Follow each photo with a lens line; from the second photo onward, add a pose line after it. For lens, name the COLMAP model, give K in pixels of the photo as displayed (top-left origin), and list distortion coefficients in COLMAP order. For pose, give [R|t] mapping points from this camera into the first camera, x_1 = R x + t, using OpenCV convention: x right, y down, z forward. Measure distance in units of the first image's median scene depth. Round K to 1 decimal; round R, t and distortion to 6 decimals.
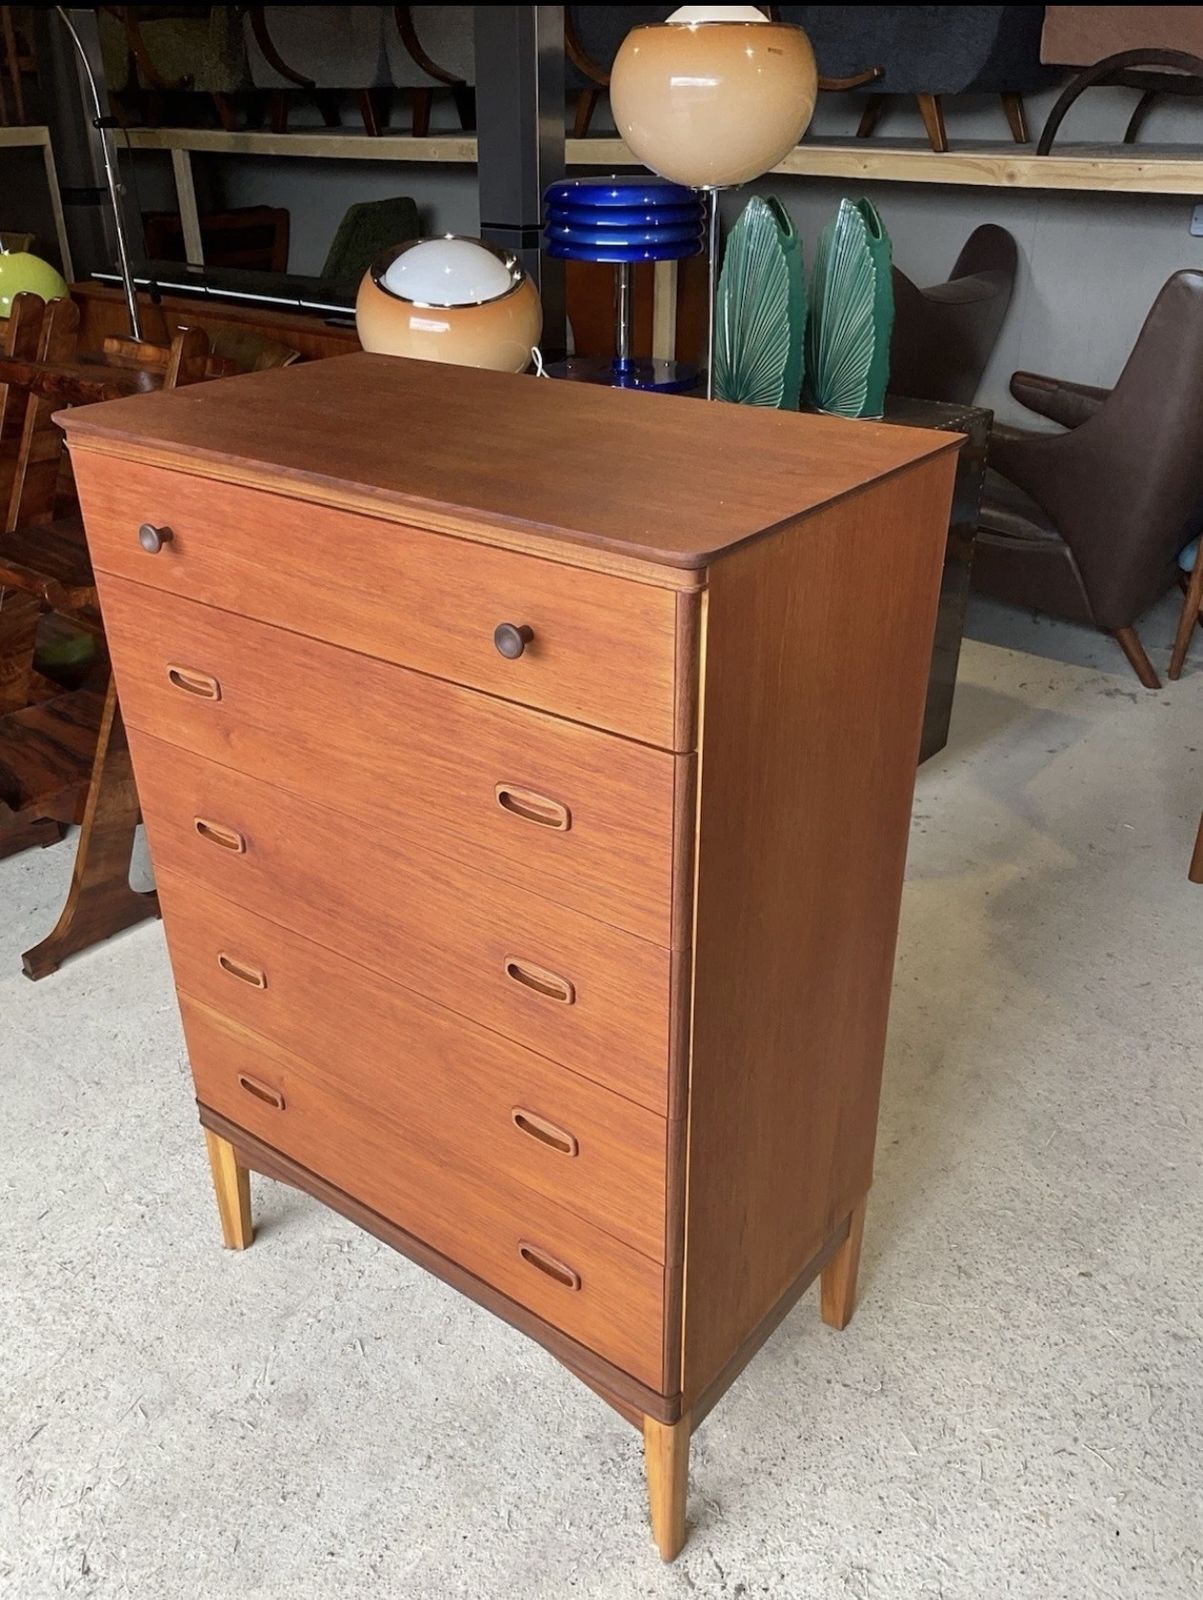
lens RADIAL K [[1347.2, 0, 593.3], [0, 1347.2, 802.7], [0, 0, 1]] dist [0.026724, -0.048347]
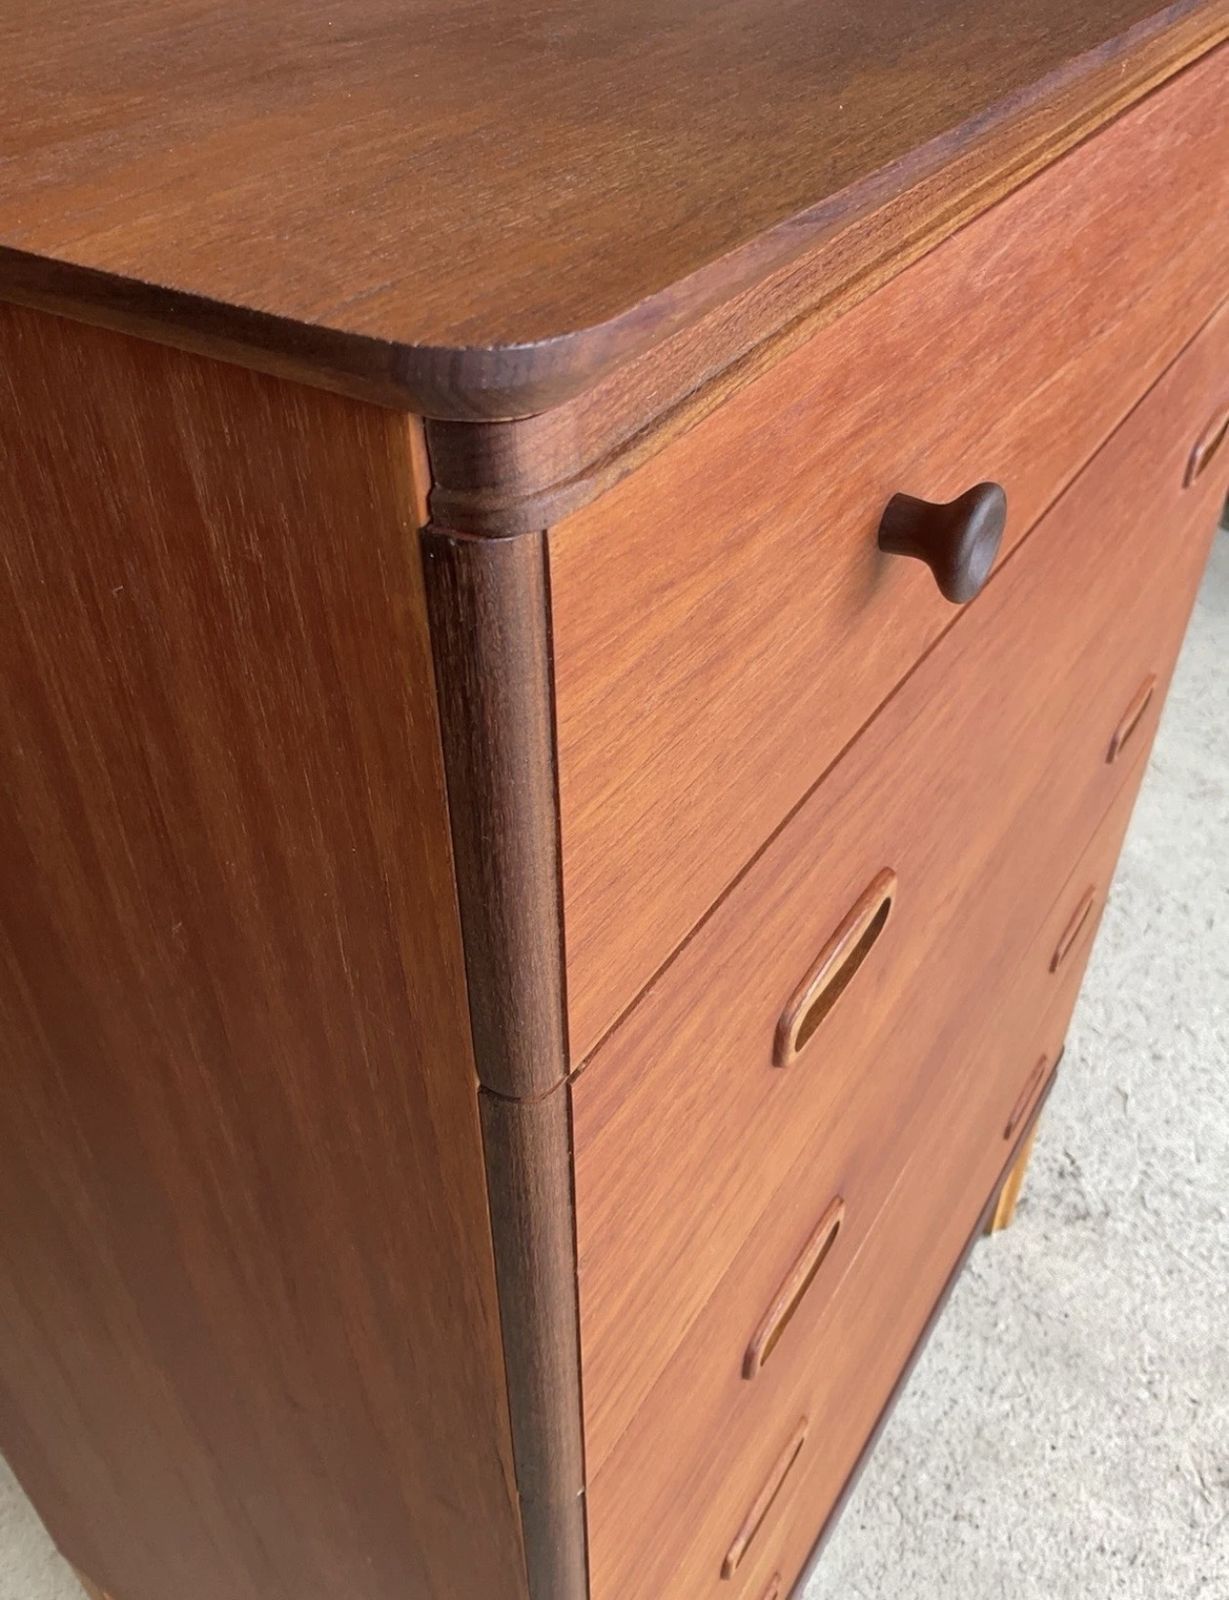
lens RADIAL K [[1386.2, 0, 619.6], [0, 1386.2, 795.0], [0, 0, 1]] dist [0.037925, -0.068834]
pose [[-0.090011, -0.615776, 0.782763, -0.452380], [0.473656, 0.664911, 0.577532, -0.282010], [-0.876098, 0.422745, 0.231817, 0.837577]]
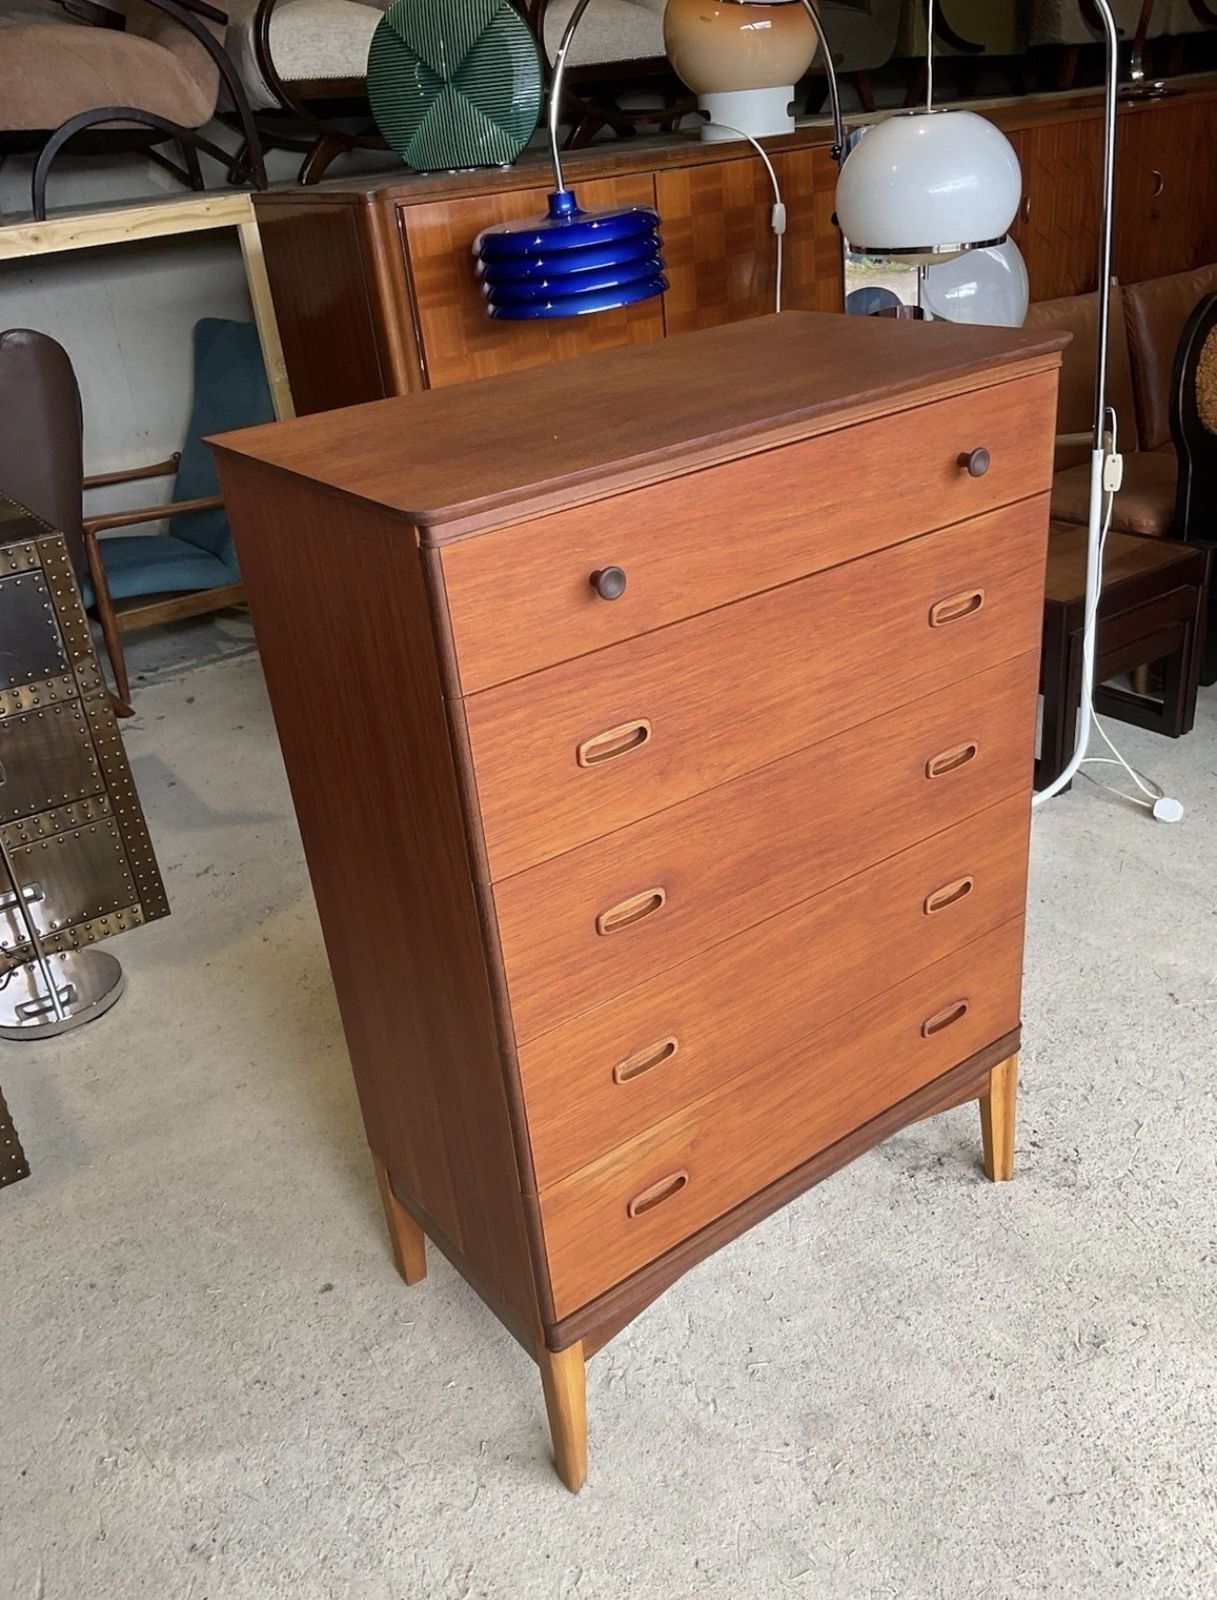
lens RADIAL K [[1366.8, 0, 608.8], [0, 1366.8, 793.1], [0, 0, 1]] dist [0.029762, -0.054477]
pose [[0.277082, -0.451838, 0.847979, -0.934447], [0.529534, 0.808222, 0.257625, -0.257993], [-0.801760, 0.377650, 0.463207, 0.531030]]
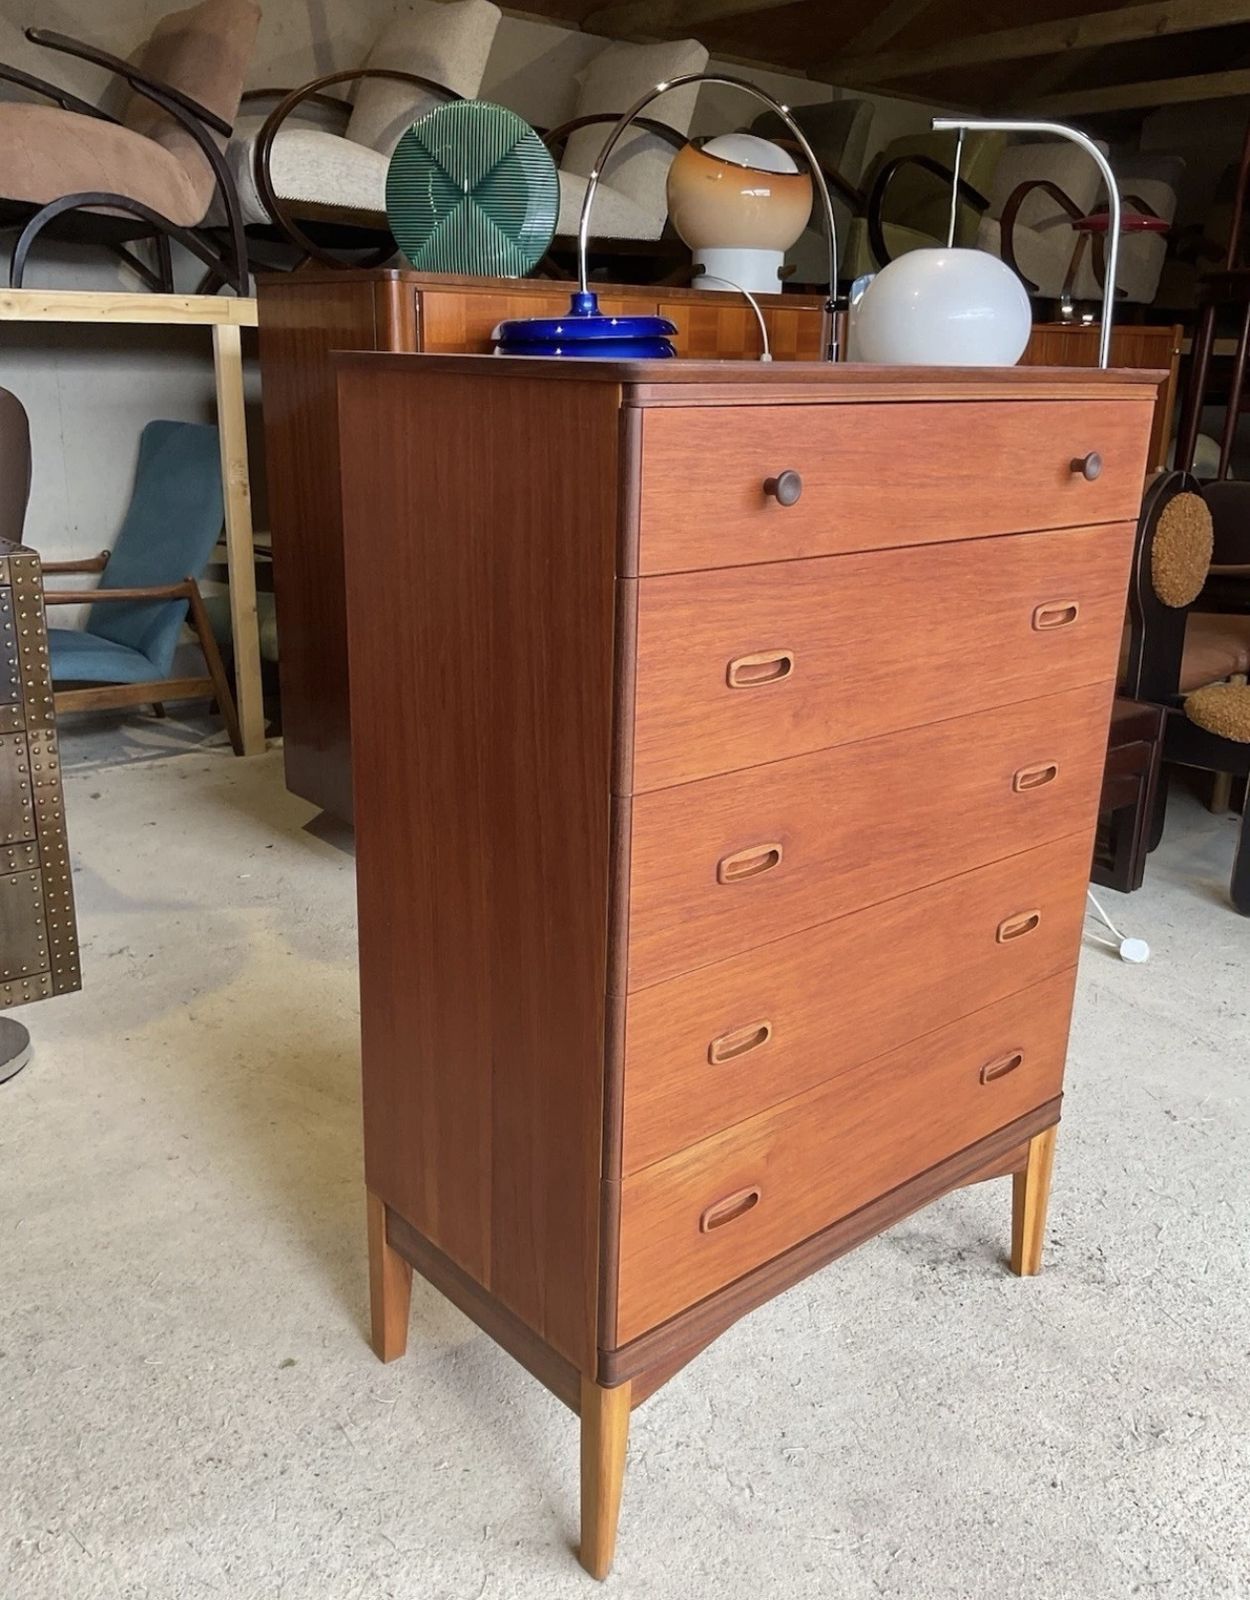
lens RADIAL K [[1409.8, 0, 627.9], [0, 1409.8, 777.5], [0, 0, 1]] dist [0.015021, -0.026679]
pose [[0.191479, -0.272655, 0.942865, -1.017918], [0.438636, 0.883143, 0.166305, -0.186444], [-0.878029, 0.381731, 0.288700, 0.742411]]
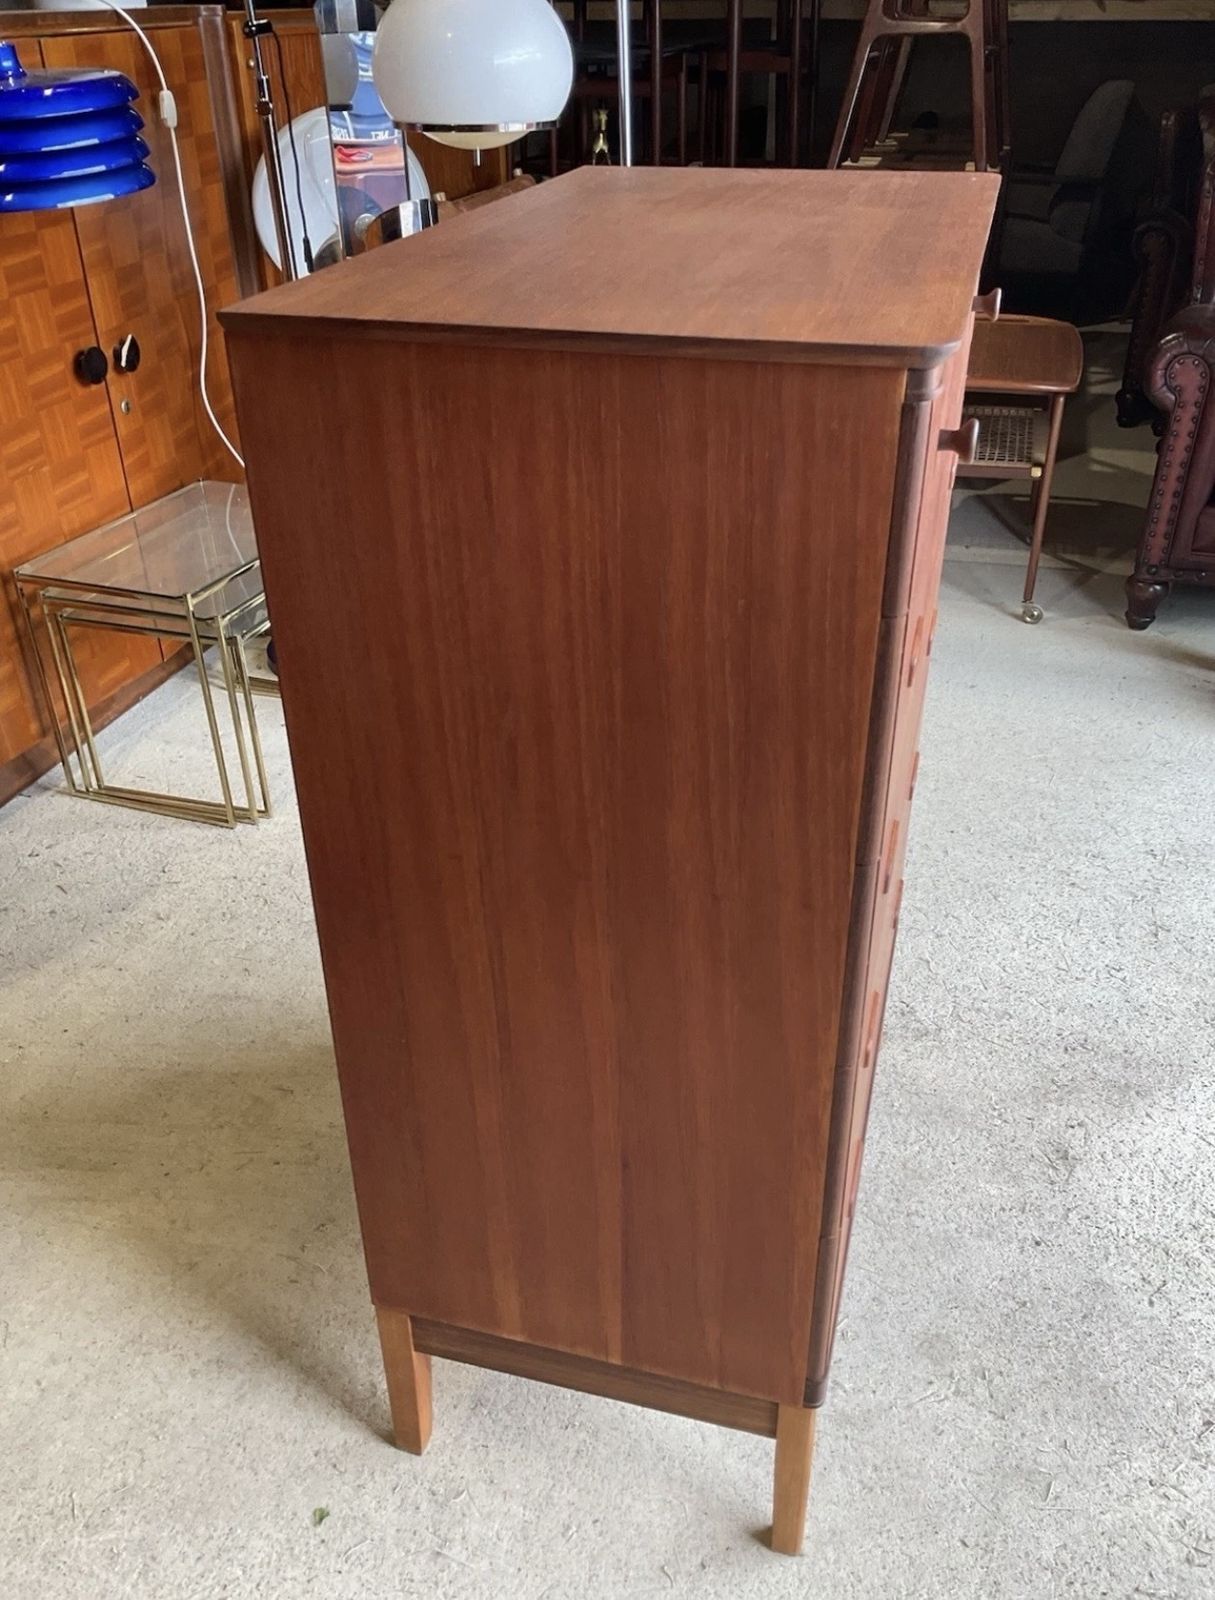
lens RADIAL K [[1366.8, 0, 608.6], [0, 1366.8, 790.2], [0, 0, 1]] dist [0.029762, -0.054477]
pose [[-0.378427, -0.457979, 0.804393, -0.748061], [0.450626, 0.667934, 0.592284, -0.476680], [-0.808535, 0.586617, -0.046387, 1.060642]]
